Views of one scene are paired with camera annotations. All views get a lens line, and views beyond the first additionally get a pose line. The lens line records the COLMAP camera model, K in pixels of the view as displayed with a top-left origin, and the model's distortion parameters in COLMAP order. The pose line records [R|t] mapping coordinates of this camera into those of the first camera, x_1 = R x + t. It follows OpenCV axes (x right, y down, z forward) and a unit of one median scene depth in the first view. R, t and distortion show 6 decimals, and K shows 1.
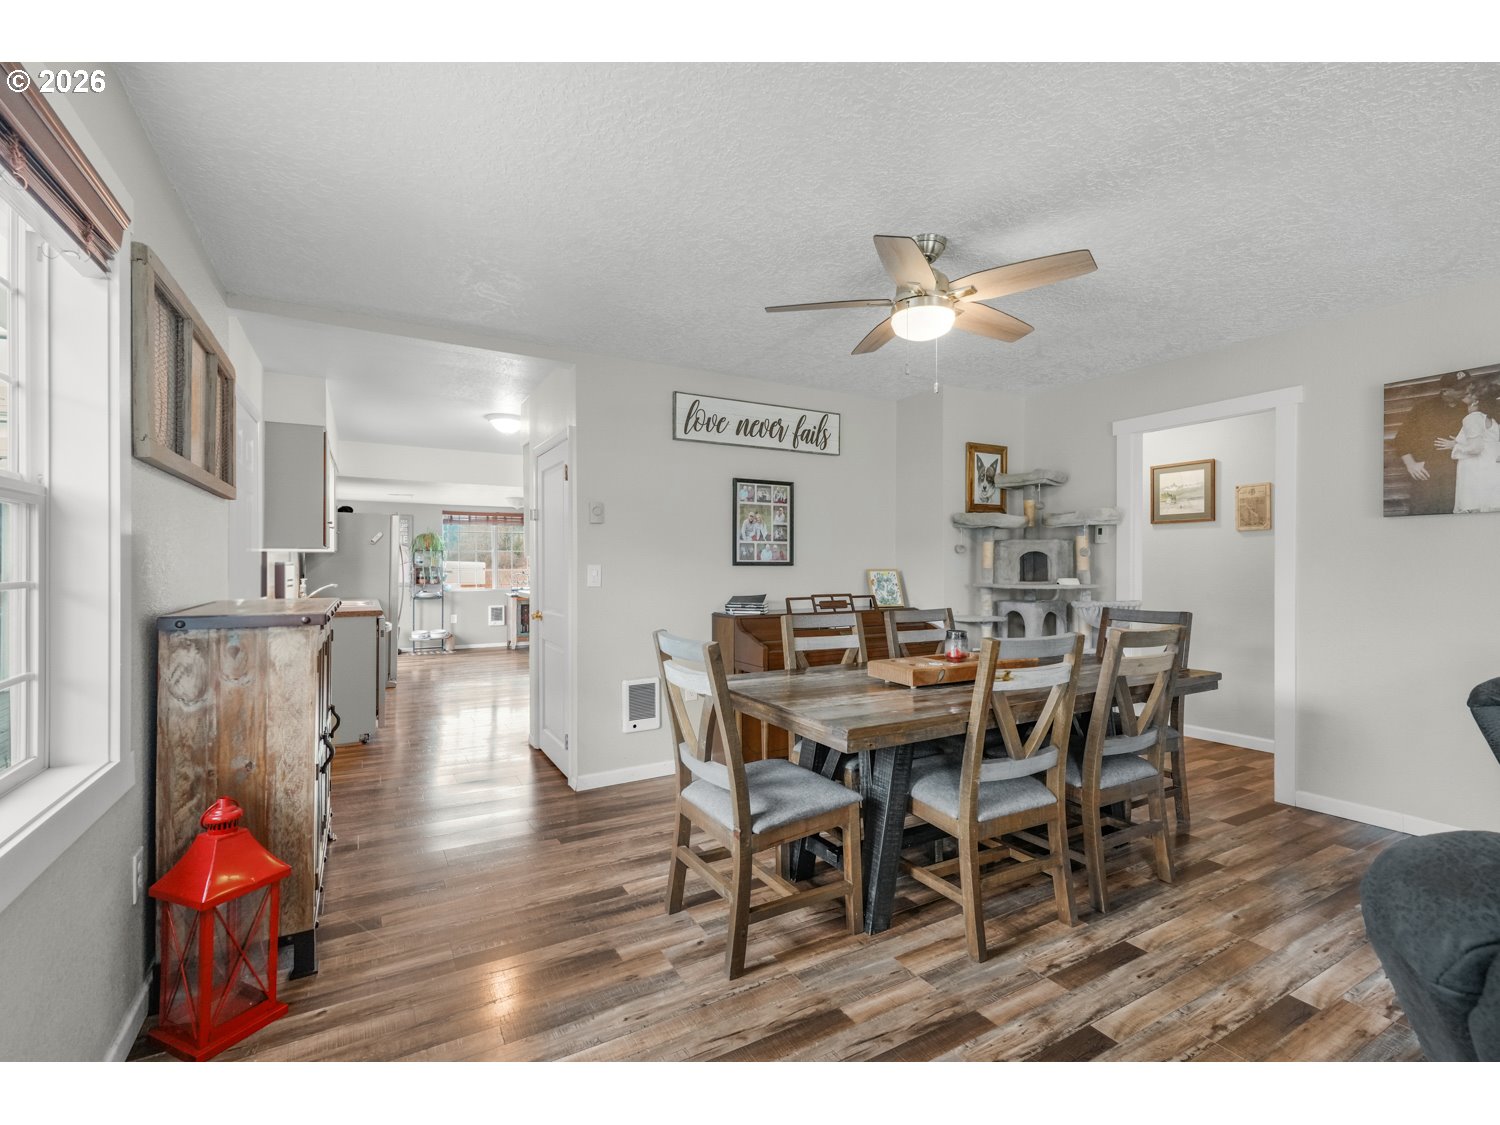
lens RADIAL K [[670.2, 0, 750.0], [0, 670.2, 562.5], [0, 0, 1]] dist [0.008818, 0.000191]
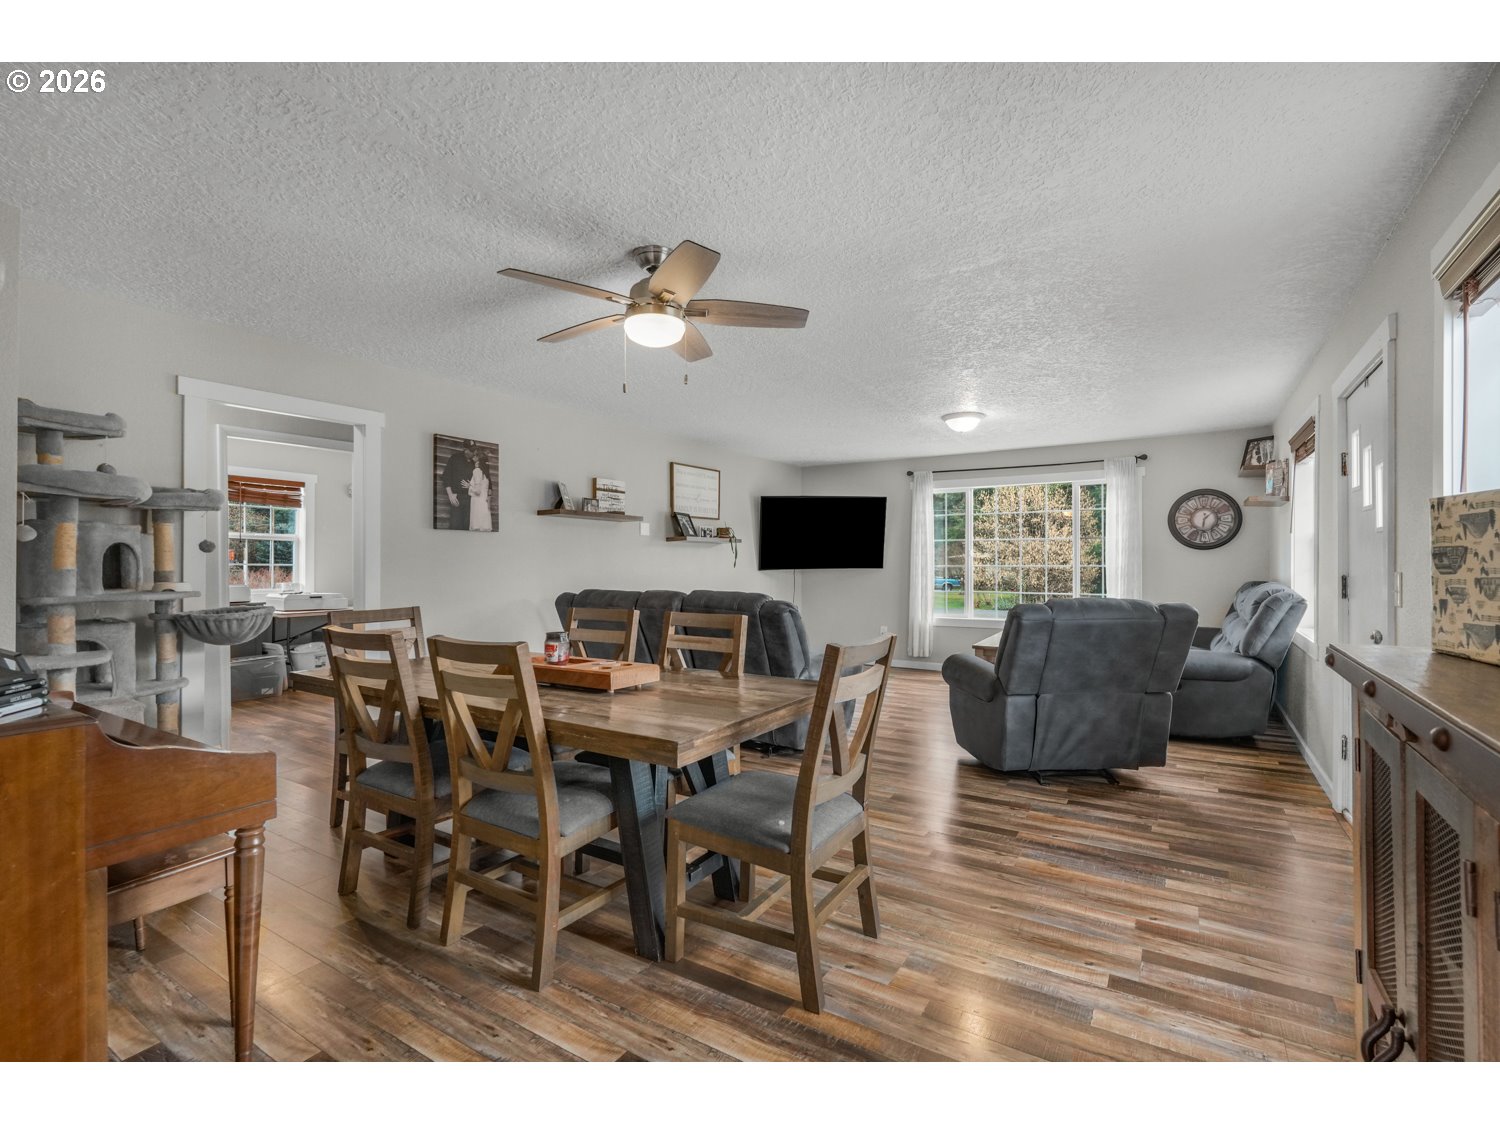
lens RADIAL K [[670.2, 0, 750.0], [0, 670.2, 562.5], [0, 0, 1]] dist [0.008818, 0.000191]
pose [[-0.483263, -0.000409, 0.875475, -0.578821], [0.002235, 0.999996, 0.001701, 0.000080], [-0.875472, 0.002779, -0.483261, 1.103812]]
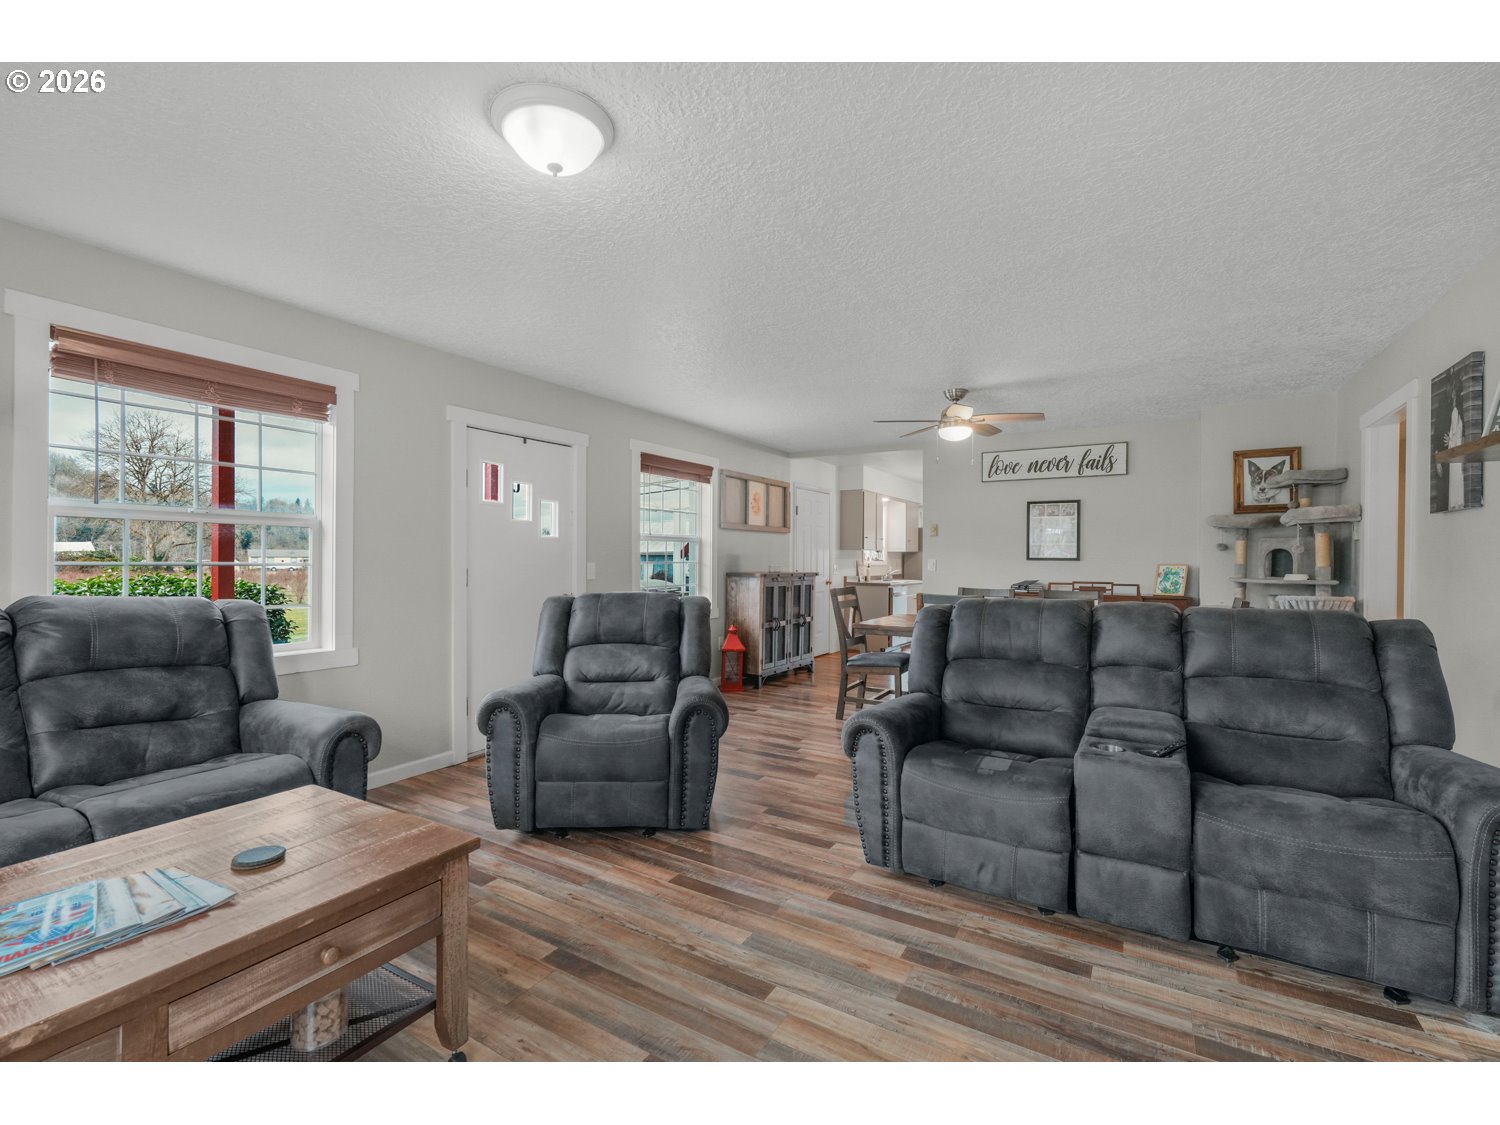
lens RADIAL K [[670.2, 0, 750.0], [0, 670.2, 562.5], [0, 0, 1]] dist [0.008818, 0.000191]
pose [[0.499659, 0.005239, -0.866207, 1.270927], [-0.003607, 0.999986, 0.003967, 0.007148], [0.866215, 0.001143, 0.499670, -0.369992]]
